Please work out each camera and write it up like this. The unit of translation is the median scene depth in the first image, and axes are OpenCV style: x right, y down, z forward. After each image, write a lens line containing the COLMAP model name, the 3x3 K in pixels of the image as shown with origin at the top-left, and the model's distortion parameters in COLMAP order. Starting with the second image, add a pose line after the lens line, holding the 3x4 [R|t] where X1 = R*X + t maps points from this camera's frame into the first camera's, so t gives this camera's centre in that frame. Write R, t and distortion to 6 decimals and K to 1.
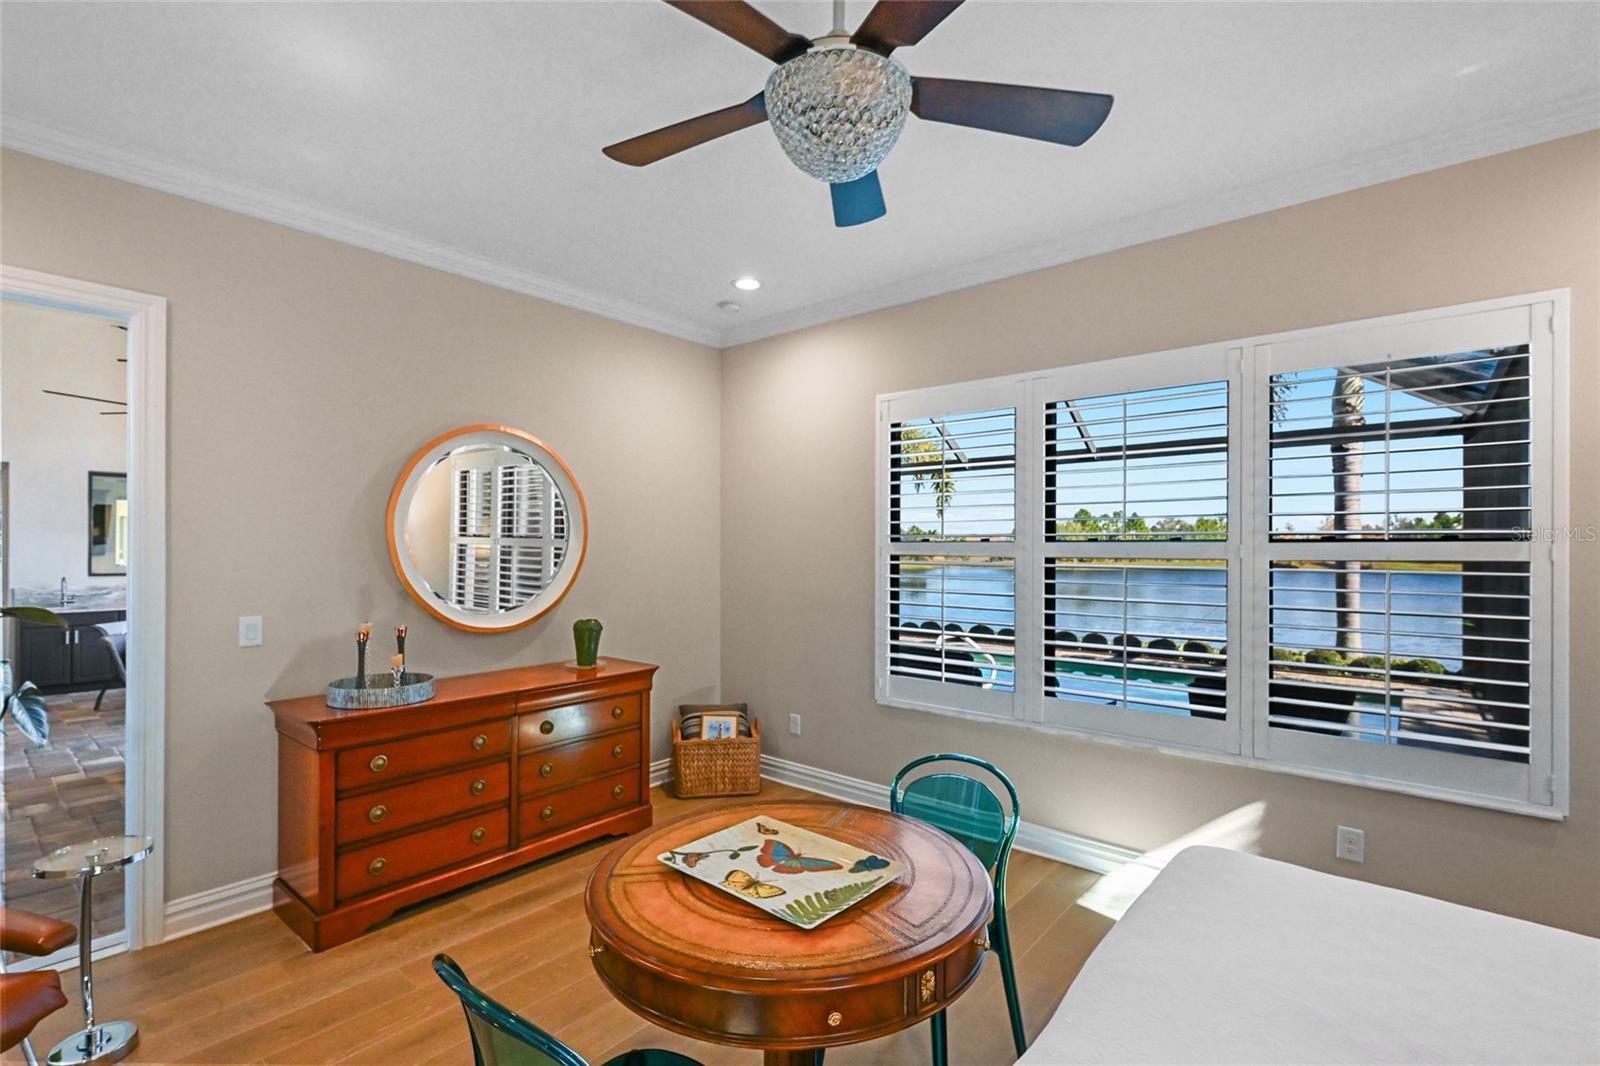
lens RADIAL K [[734.0, 0, 796.9], [0, 734.0, 545.3], [0, 0, 1]] dist [0.003057, 0.000599]
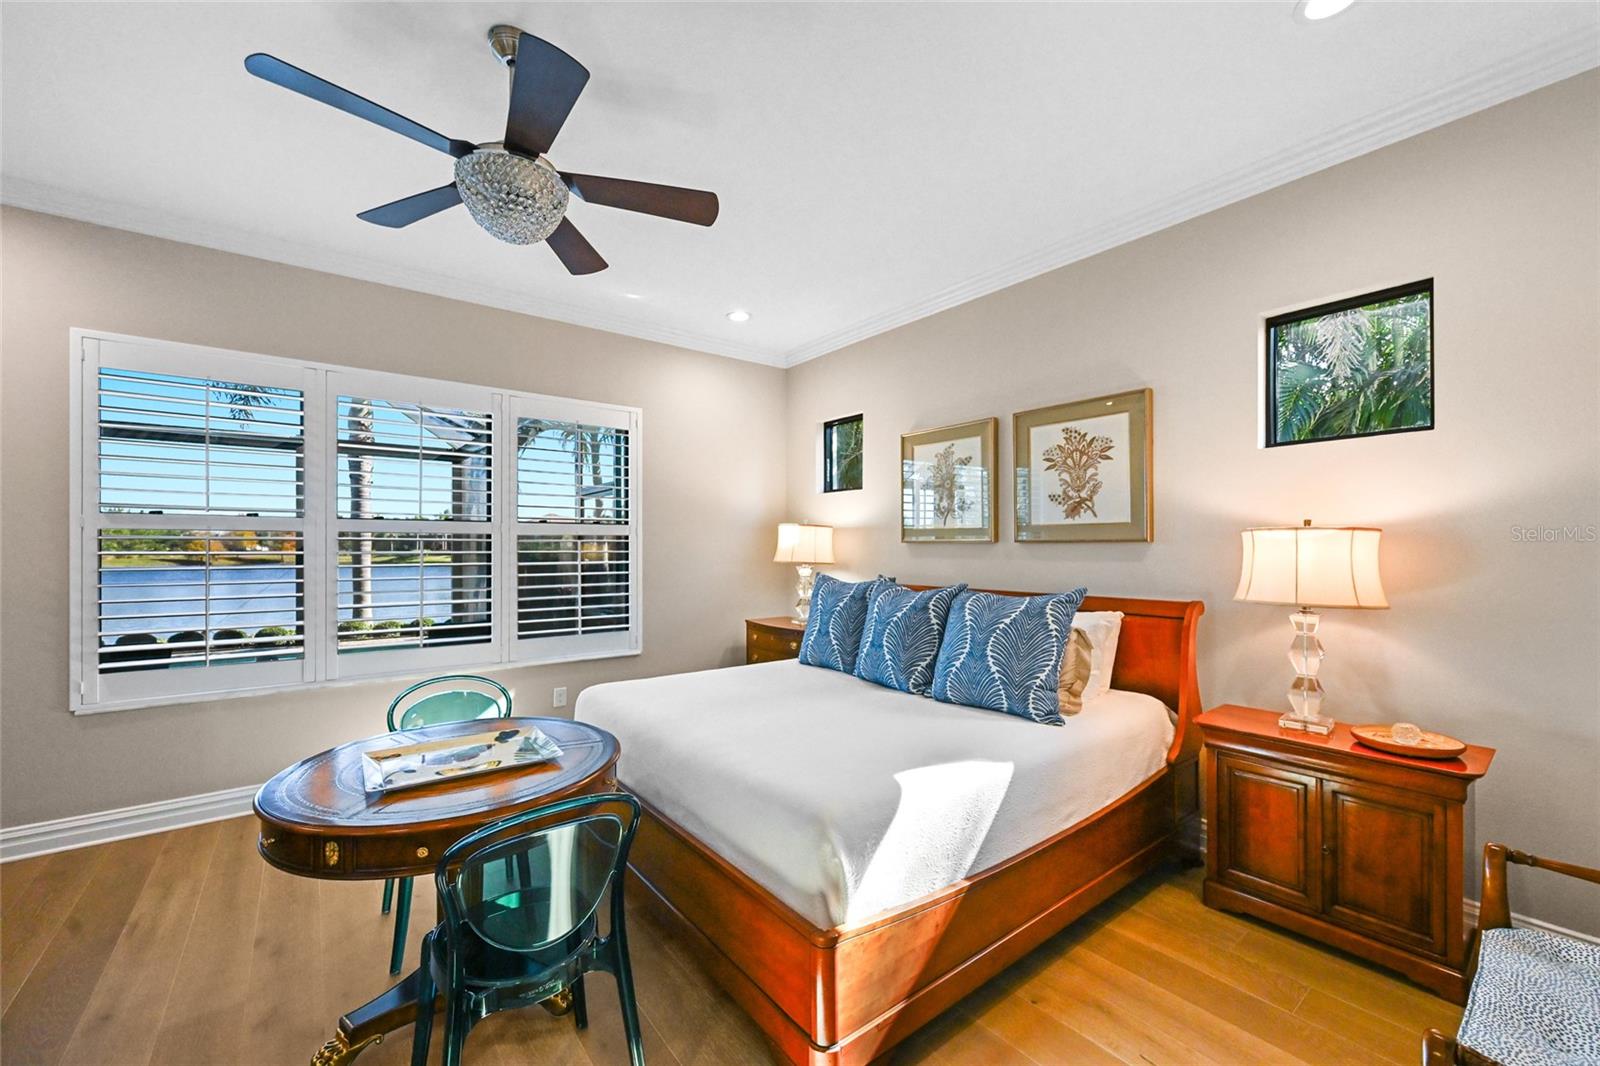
lens RADIAL K [[638.2, 0, 800.0], [0, 638.2, 533.0], [0, 0, 1]] dist [-0.002153, -0.000308]
pose [[0.215796, 0.018370, 0.976266, -0.555620], [-0.001652, 0.999828, -0.018448, 0.041878], [-0.976437, 0.002368, 0.215789, 0.114523]]
